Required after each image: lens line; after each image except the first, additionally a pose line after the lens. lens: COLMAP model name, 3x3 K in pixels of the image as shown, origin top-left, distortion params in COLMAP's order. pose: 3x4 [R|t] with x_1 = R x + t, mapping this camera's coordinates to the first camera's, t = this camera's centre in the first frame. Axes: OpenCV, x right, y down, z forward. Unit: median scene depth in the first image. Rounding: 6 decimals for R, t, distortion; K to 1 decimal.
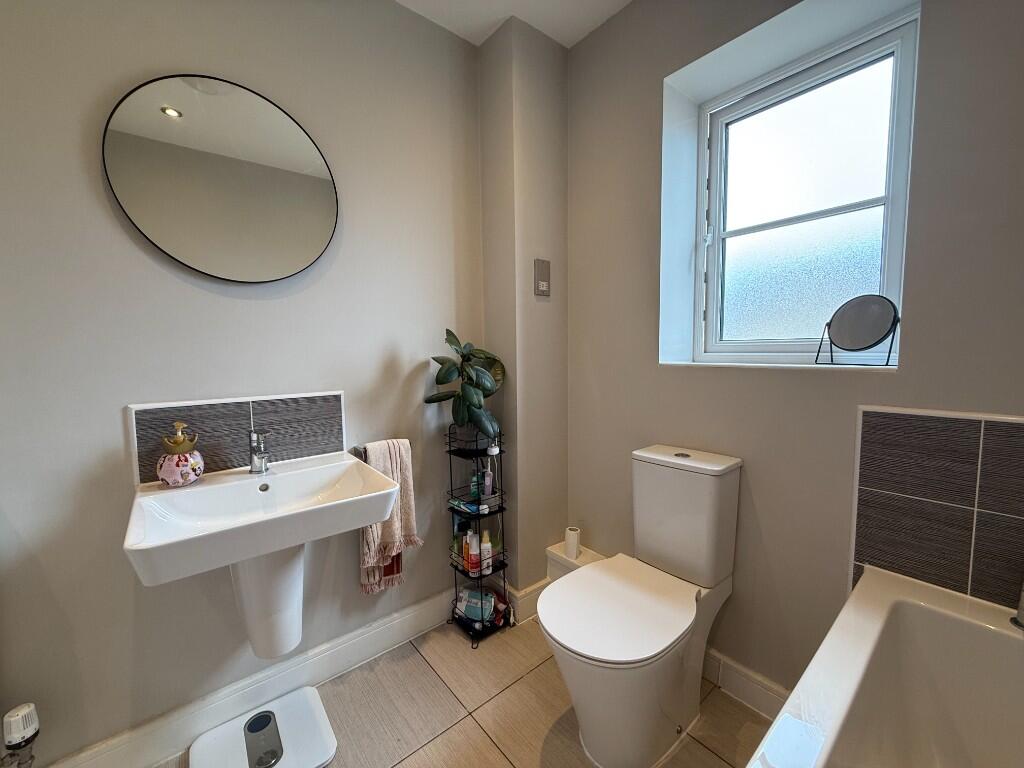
lens RADIAL K [[409.0, 0, 512.0], [0, 409.0, 384.0], [0, 0, 1]] dist [-0.000109, 0.000084]
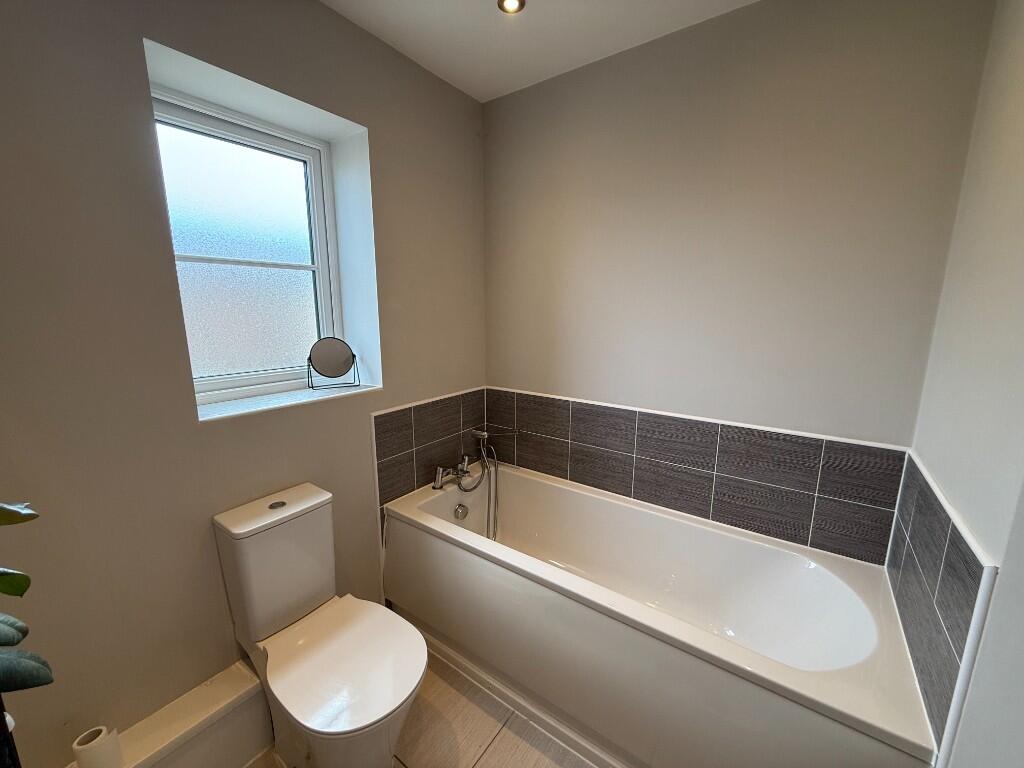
lens RADIAL K [[409.0, 0, 512.0], [0, 409.0, 384.0], [0, 0, 1]] dist [-0.000109, 0.000084]
pose [[-0.242311, -0.165954, 0.955900, -1.075805], [0.083903, 0.977986, 0.191058, -0.439596], [-0.966564, 0.126499, -0.223053, 1.142782]]
